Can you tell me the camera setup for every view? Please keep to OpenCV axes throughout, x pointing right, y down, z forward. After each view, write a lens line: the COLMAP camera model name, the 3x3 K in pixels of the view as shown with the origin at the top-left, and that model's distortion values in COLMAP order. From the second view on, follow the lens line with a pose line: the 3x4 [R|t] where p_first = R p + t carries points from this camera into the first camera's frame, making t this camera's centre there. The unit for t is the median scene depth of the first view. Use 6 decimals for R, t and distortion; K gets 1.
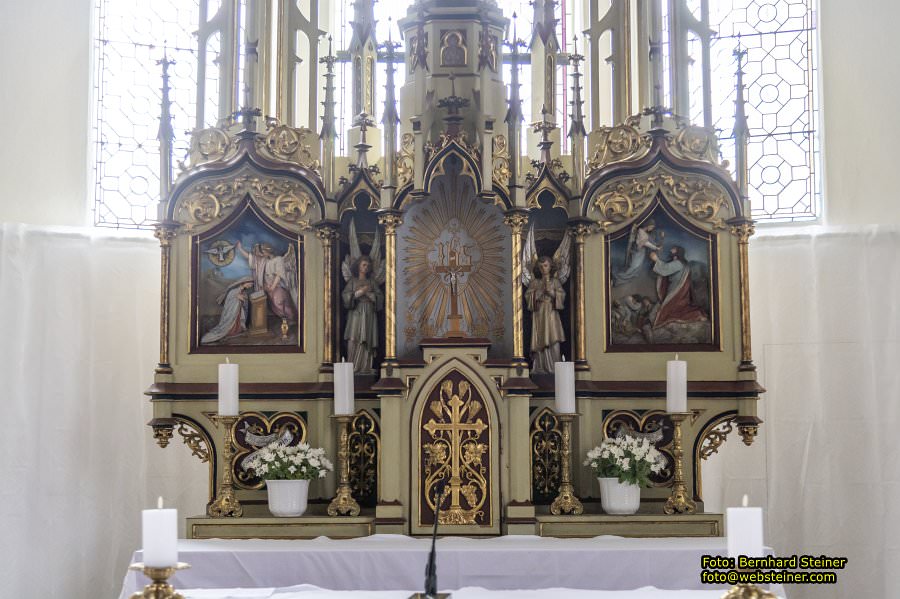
lens RADIAL K [[1363.6, 0, 448.2], [0, 1363.6, 300.5], [0, 0, 1]] dist [0.023512, 0.000000]
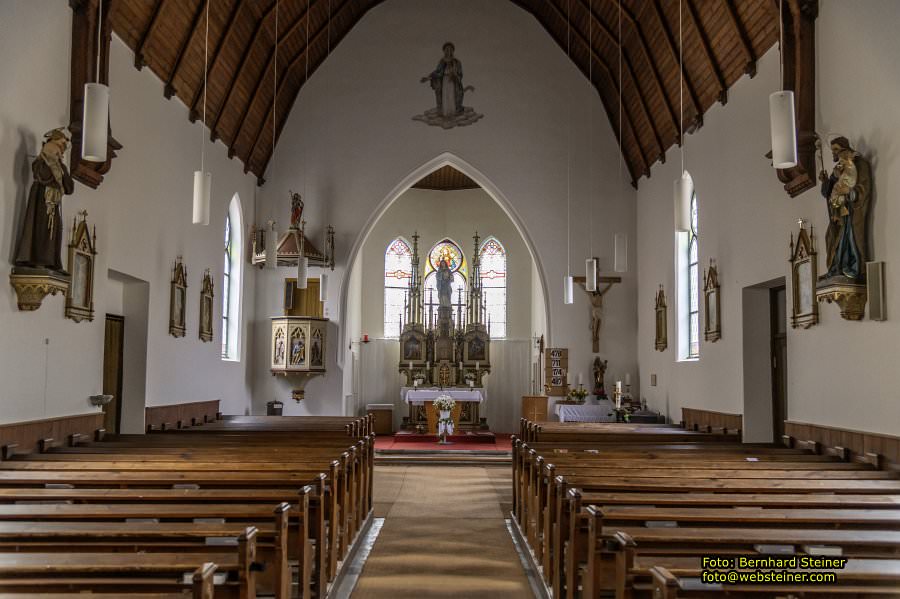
lens RADIAL K [[830.3, 0, 451.9], [0, 830.3, 300.4], [0, 0, 1]] dist [-0.009832, 0.000000]
pose [[0.999634, 0.014377, 0.022922, -0.055708], [-0.015346, 0.998970, 0.042698, -0.418659], [-0.022285, -0.043034, 0.998825, -2.977714]]
